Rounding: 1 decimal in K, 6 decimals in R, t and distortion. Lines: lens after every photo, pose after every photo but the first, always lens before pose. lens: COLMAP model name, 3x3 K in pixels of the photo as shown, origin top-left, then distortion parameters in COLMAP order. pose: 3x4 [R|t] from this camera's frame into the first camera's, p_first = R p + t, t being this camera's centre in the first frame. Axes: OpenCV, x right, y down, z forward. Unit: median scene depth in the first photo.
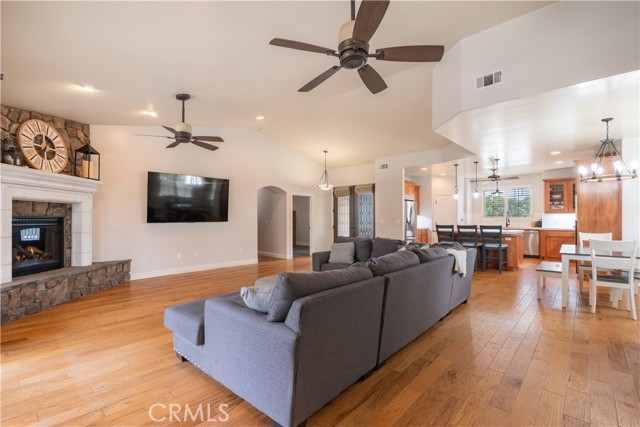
lens RADIAL K [[290.3, 0, 325.4], [0, 290.3, 217.5], [0, 0, 1]] dist [-0.010144, 0.001986]
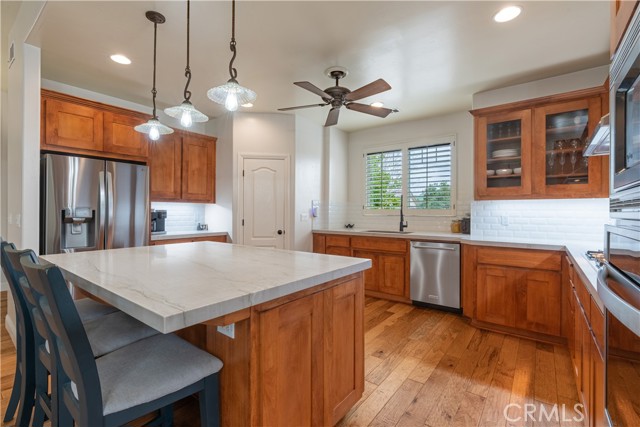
lens RADIAL K [[290.3, 0, 316.9], [0, 290.3, 213.5], [0, 0, 1]] dist [-0.010144, 0.001986]
pose [[0.997139, 0.005331, 0.075397, 0.528179], [-0.005332, 0.999986, -0.000185, 0.005707], [-0.075397, -0.000218, 0.997154, 0.641093]]
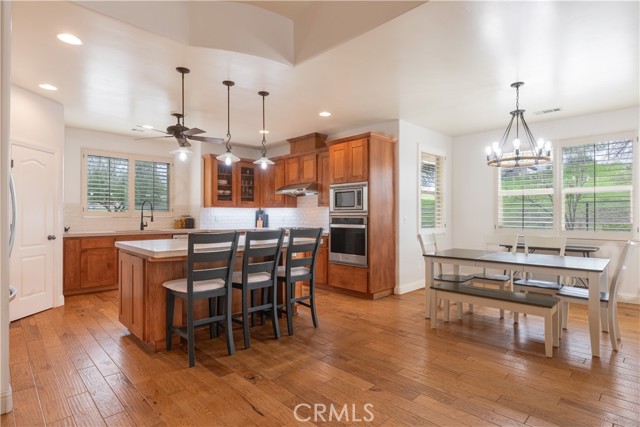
lens RADIAL K [[344.6, 0, 319.1], [0, 344.6, 216.4], [0, 0, 1]] dist [0.004718, 0.000540]
pose [[0.083037, -0.003286, 0.996541, 0.015509], [-0.002865, 0.999990, 0.003537, 0.003761], [-0.996542, -0.003149, 0.083027, 0.706731]]
